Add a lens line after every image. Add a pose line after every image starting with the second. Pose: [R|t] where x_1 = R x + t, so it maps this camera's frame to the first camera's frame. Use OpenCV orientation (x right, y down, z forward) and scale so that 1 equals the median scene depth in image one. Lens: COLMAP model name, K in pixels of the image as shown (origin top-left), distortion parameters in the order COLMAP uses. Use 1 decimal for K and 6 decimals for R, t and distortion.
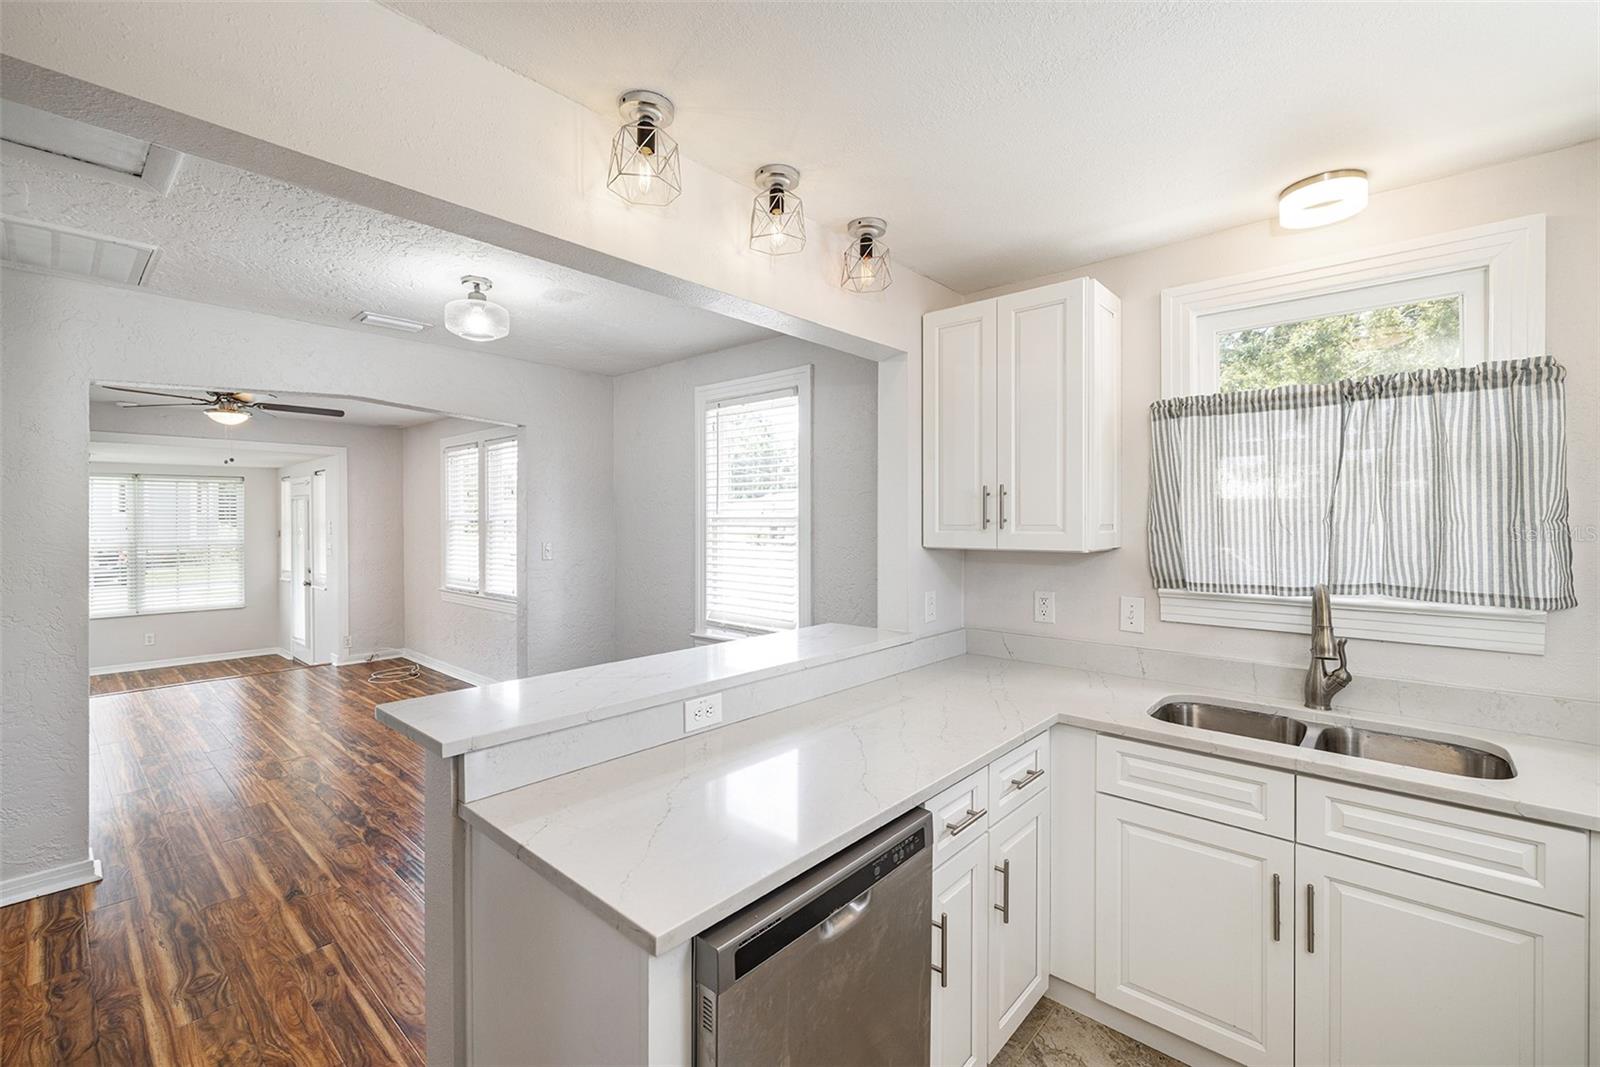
lens RADIAL K [[672.1, 0, 795.1], [0, 672.1, 520.9], [0, 0, 1]] dist [-0.001394, 0.000165]
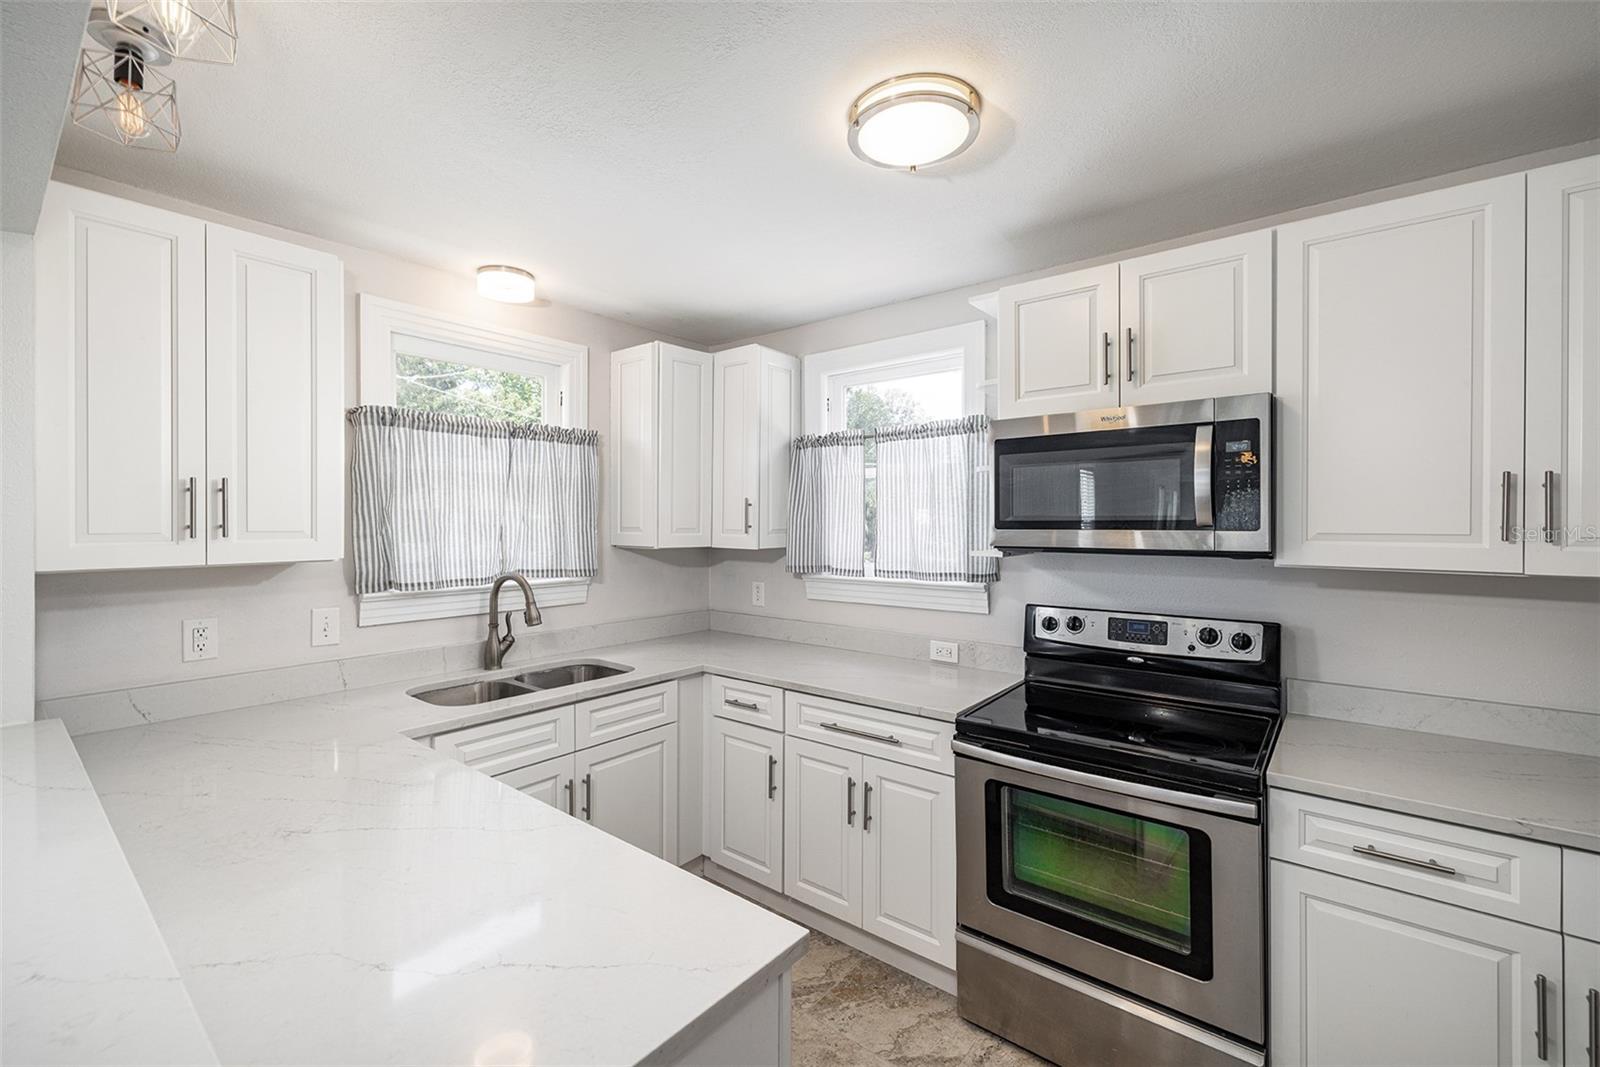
lens RADIAL K [[672.1, 0, 795.1], [0, 672.1, 520.9], [0, 0, 1]] dist [-0.001394, 0.000165]
pose [[-0.042678, 0.002029, 0.999087, -0.547674], [0.002857, 0.999994, -0.001909, -0.004202], [-0.999085, 0.002773, -0.042684, 0.466304]]
